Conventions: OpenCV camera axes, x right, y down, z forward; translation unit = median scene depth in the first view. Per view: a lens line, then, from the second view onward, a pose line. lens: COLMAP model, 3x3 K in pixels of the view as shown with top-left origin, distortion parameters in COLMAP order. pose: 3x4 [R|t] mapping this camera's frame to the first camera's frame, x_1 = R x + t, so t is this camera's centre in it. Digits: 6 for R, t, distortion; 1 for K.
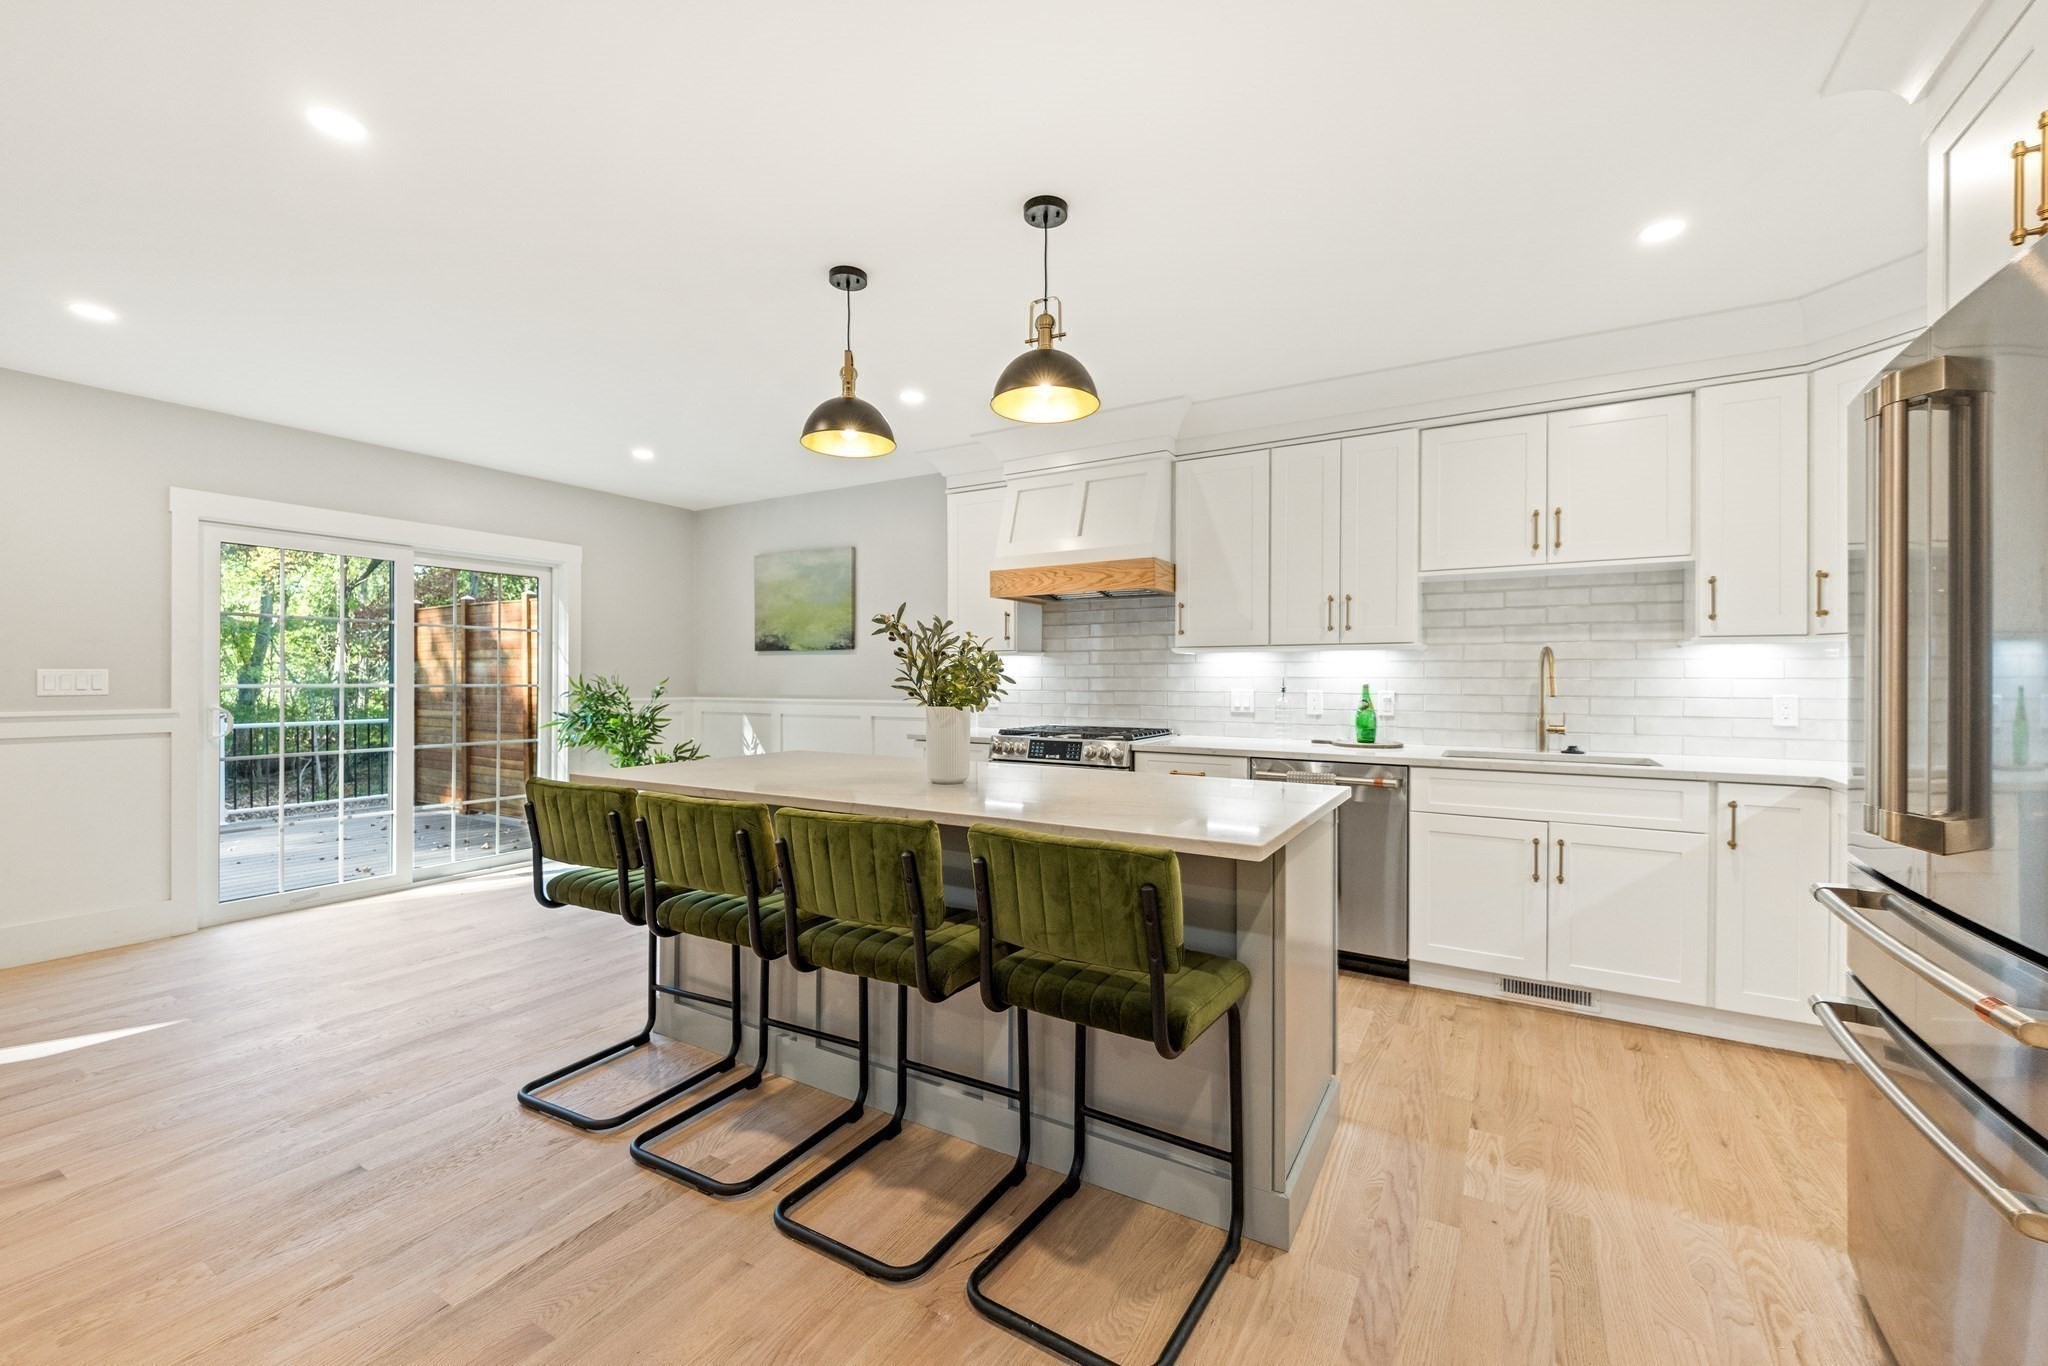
lens RADIAL K [[822.5, 0, 1023.4], [0, 822.5, 678.1], [0, 0, 1]] dist [0.021647, -0.012341]
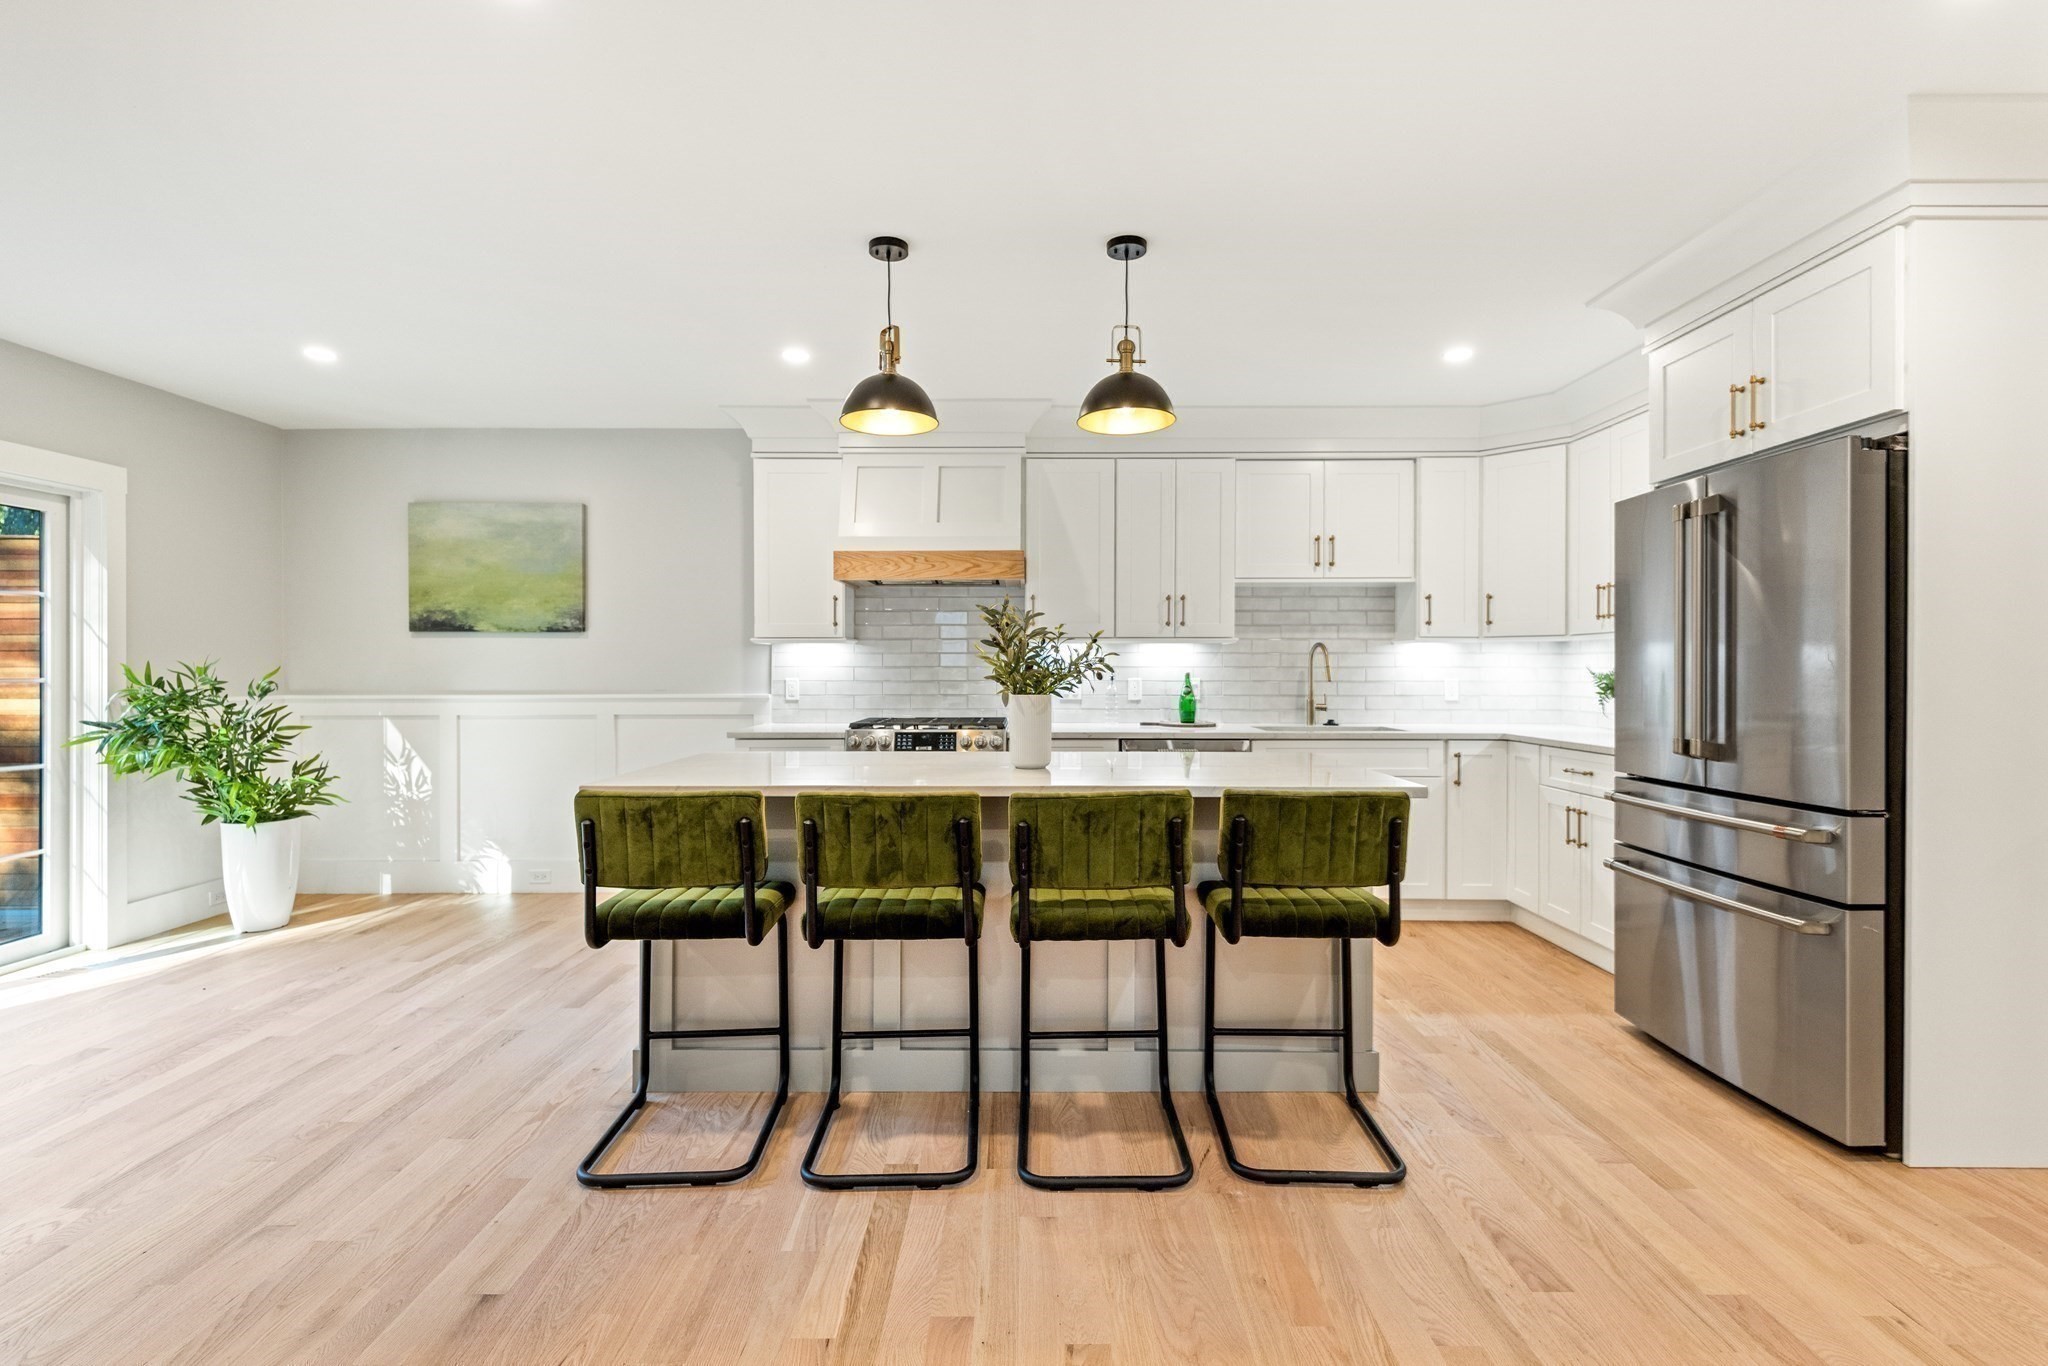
lens RADIAL K [[929.9, 0, 1026.8], [0, 929.9, 673.3], [0, 0, 1]] dist [0.025793, -0.019740]
pose [[0.860615, -0.004288, 0.509237, -0.480792], [0.000997, 0.999977, 0.006736, -0.000586], [-0.509254, -0.005289, 0.860600, -0.008300]]
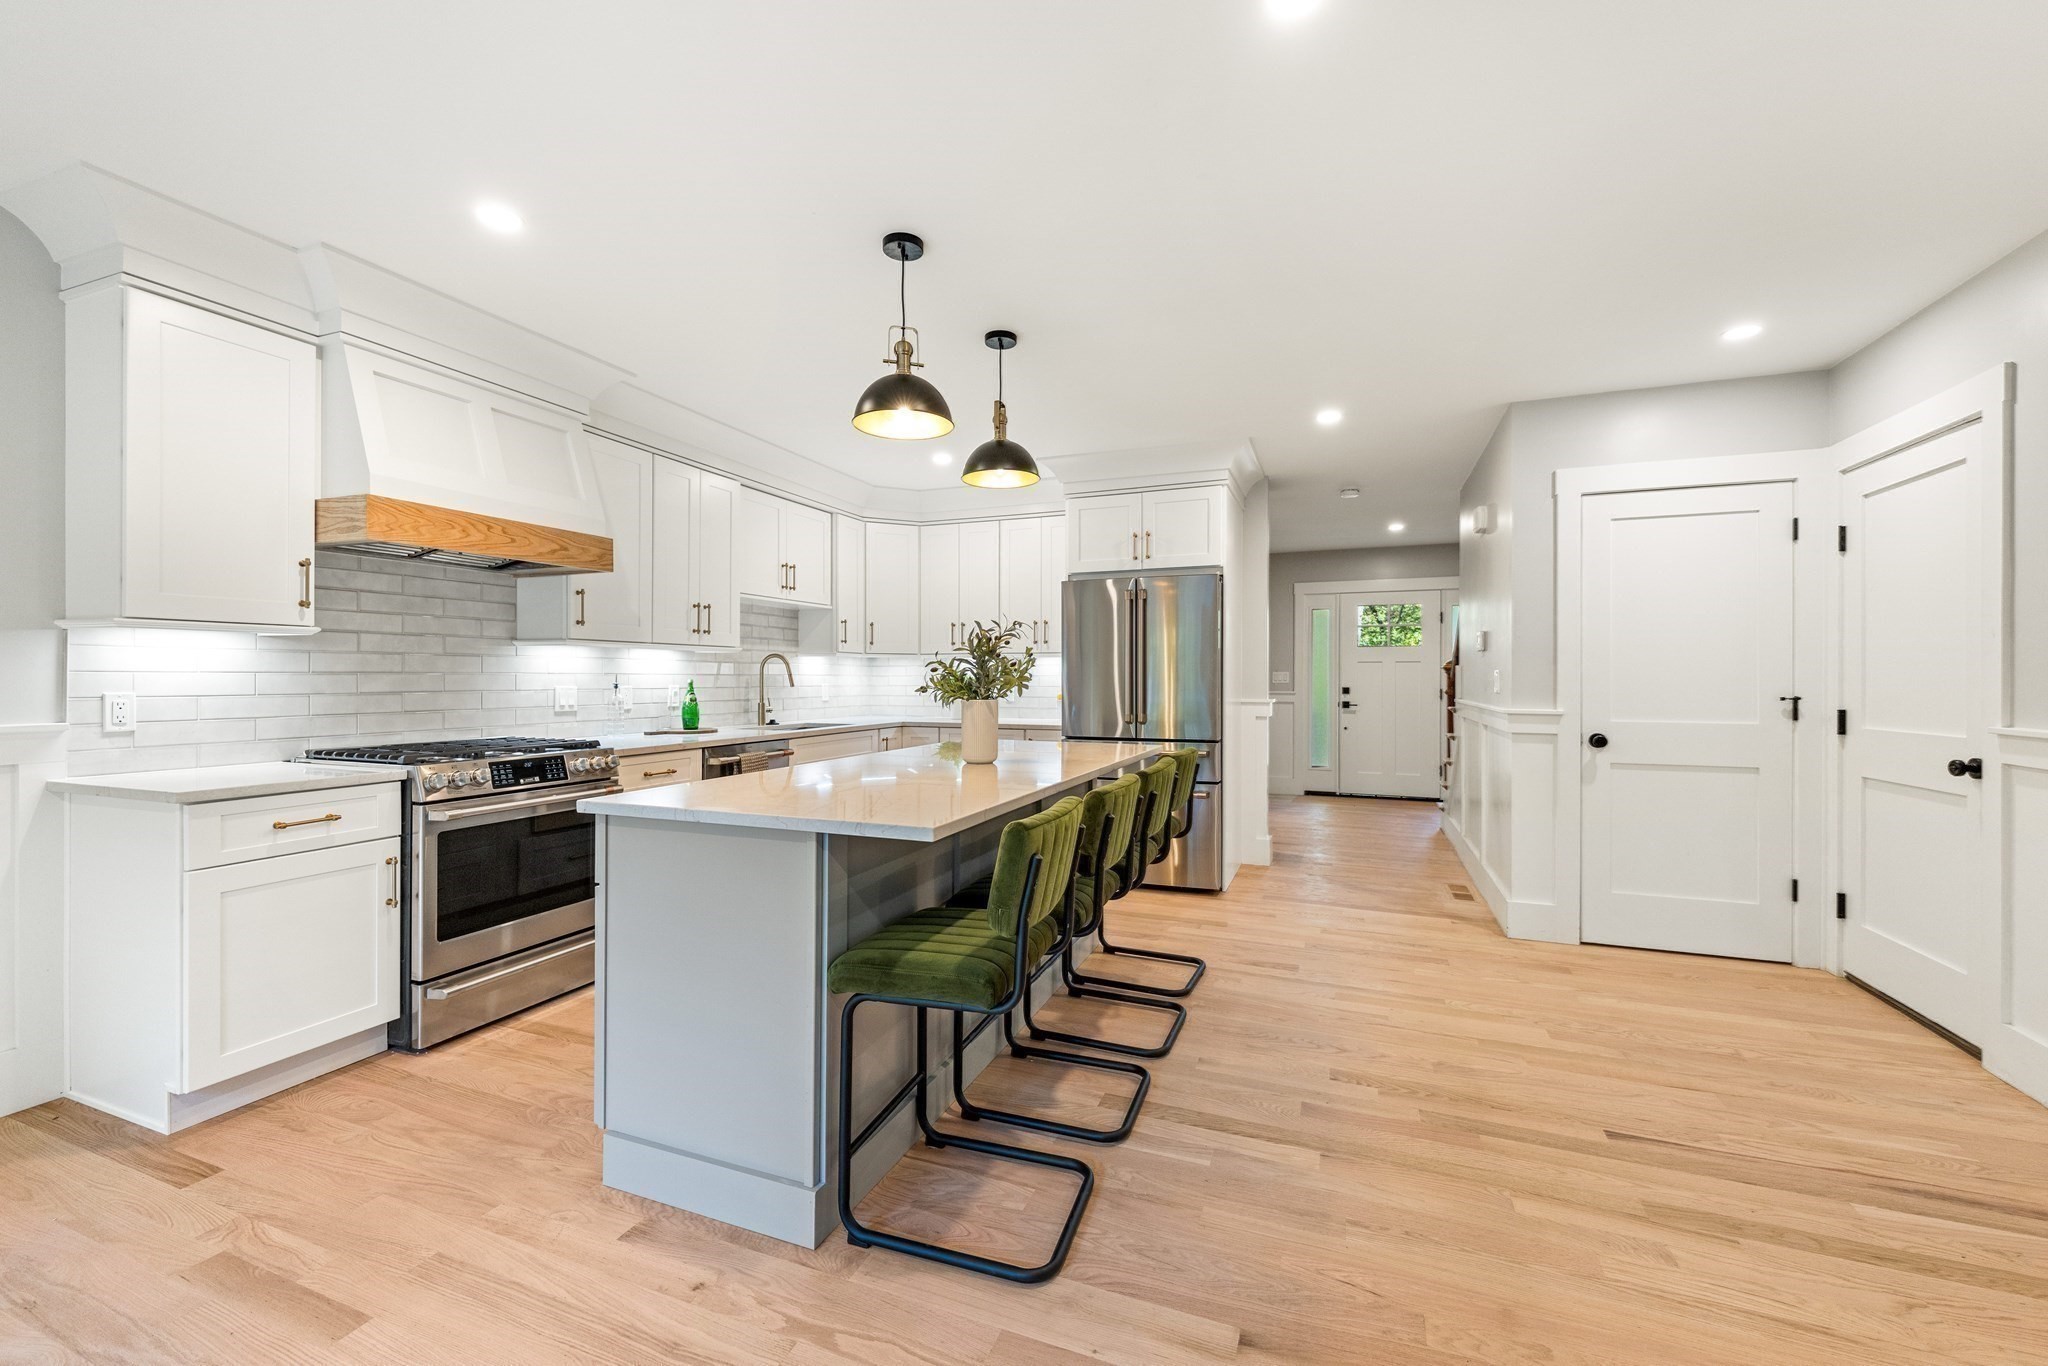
lens RADIAL K [[822.5, 0, 1023.4], [0, 822.5, 678.1], [0, 0, 1]] dist [0.021647, -0.012341]
pose [[-0.159225, -0.004344, 0.987233, -0.888392], [-0.004447, 0.999983, 0.003683, -0.001482], [-0.987232, -0.003804, -0.159241, 0.779800]]
